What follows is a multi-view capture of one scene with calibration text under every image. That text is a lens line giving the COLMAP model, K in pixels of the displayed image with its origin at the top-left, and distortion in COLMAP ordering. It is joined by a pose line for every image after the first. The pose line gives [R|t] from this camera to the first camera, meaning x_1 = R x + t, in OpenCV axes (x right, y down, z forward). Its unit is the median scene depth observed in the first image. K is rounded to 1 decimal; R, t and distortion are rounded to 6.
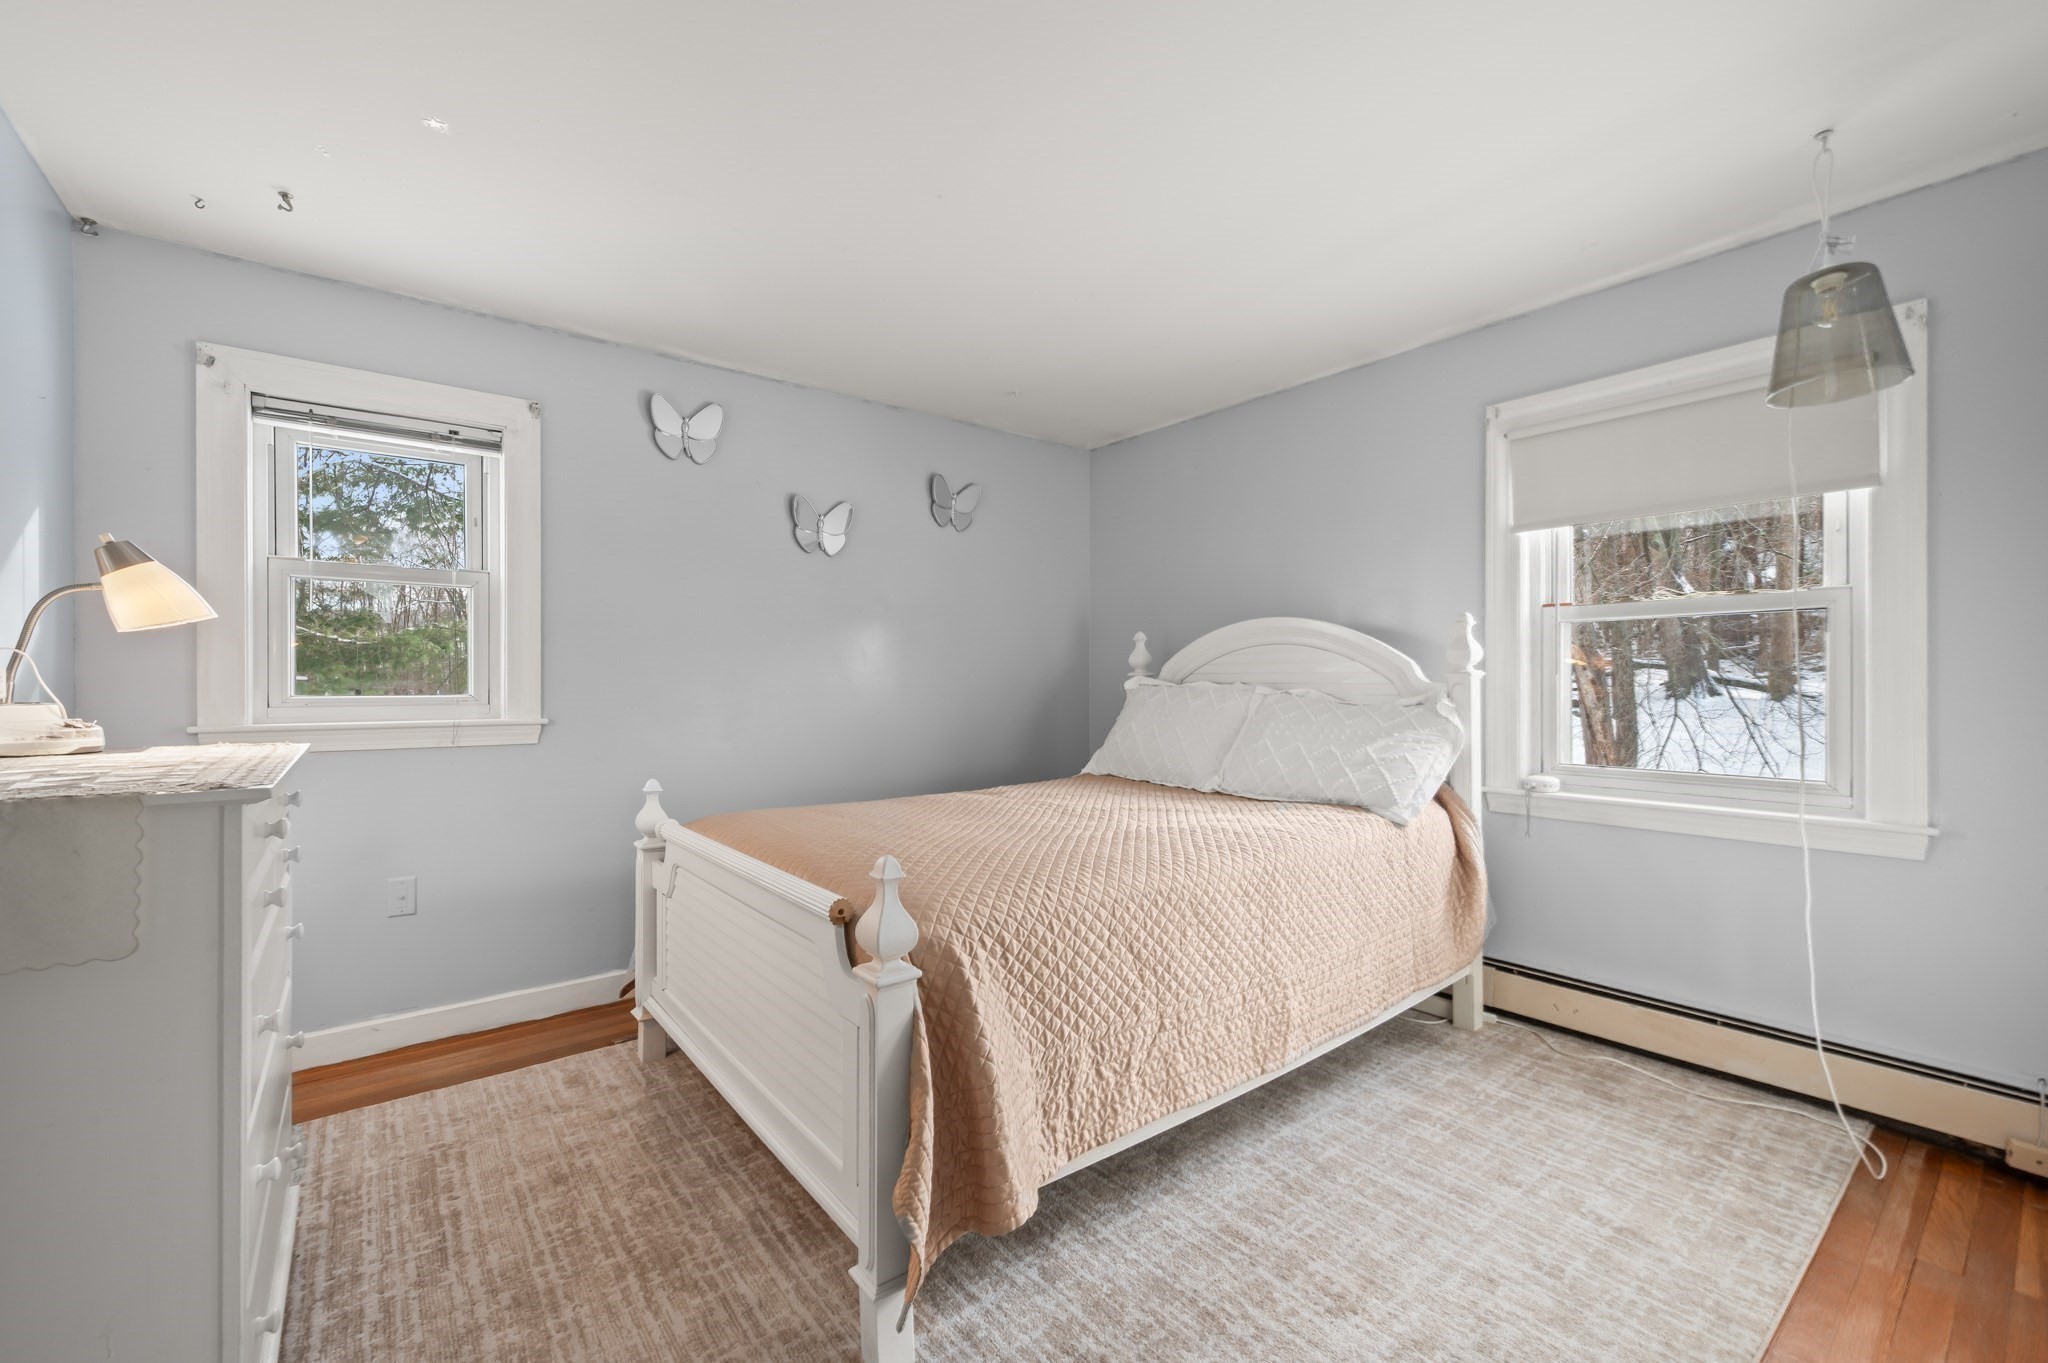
lens RADIAL K [[821.8, 0, 1024.1], [0, 821.8, 679.3], [0, 0, 1]] dist [0.002272, 0.000078]
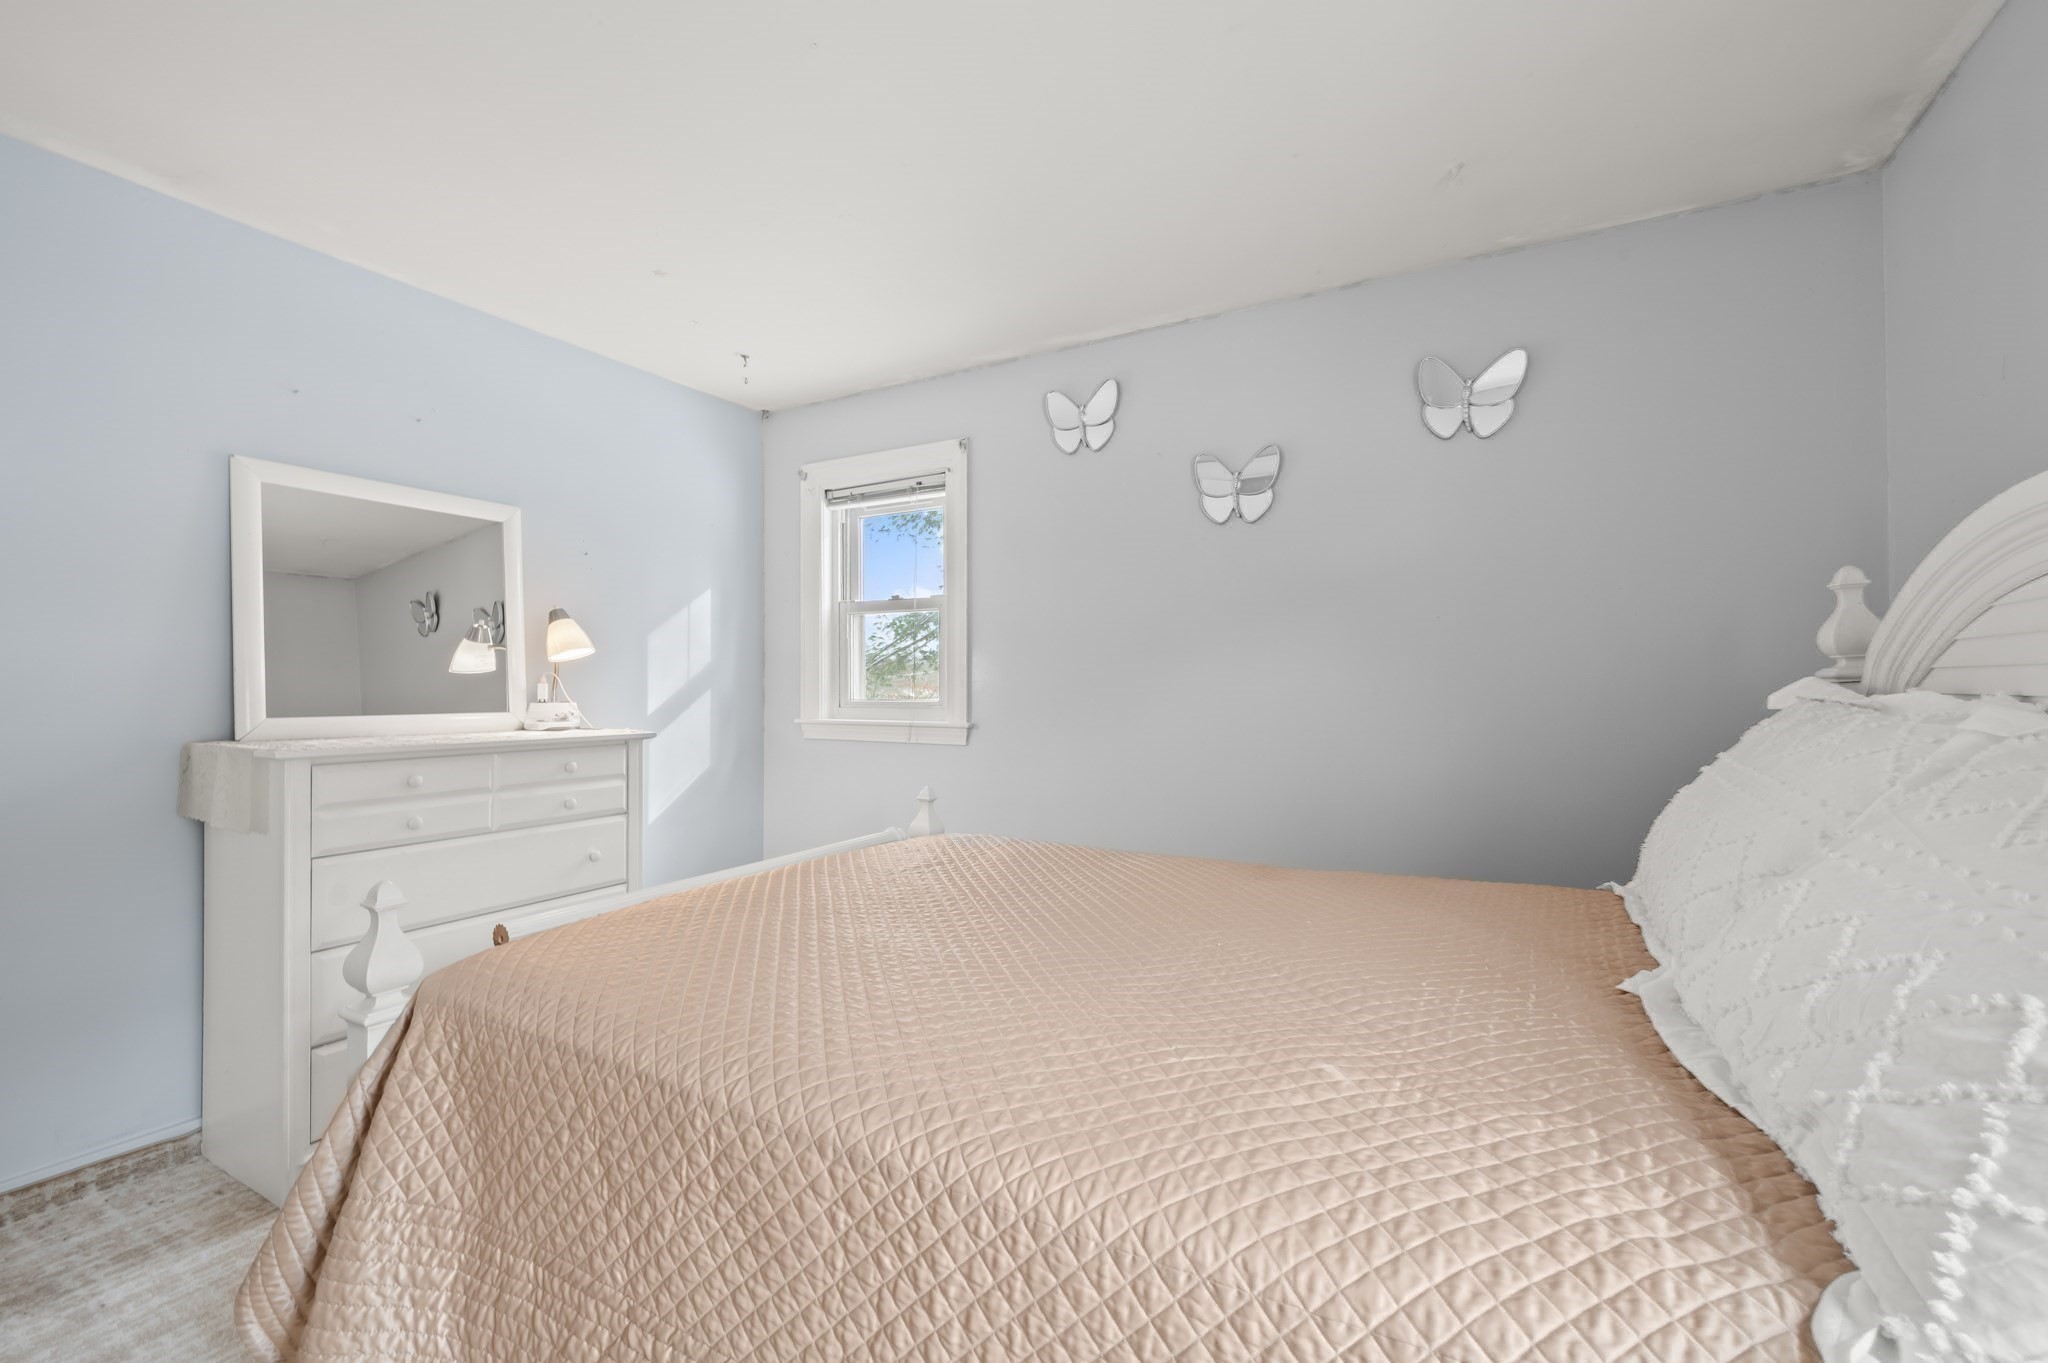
lens RADIAL K [[821.8, 0, 1024.1], [0, 821.8, 679.3], [0, 0, 1]] dist [0.002272, 0.000078]
pose [[0.401918, -0.003061, -0.915671, 0.459978], [0.001960, 0.999995, -0.002482, -0.005671], [0.915674, -0.000797, 0.401922, 0.621469]]
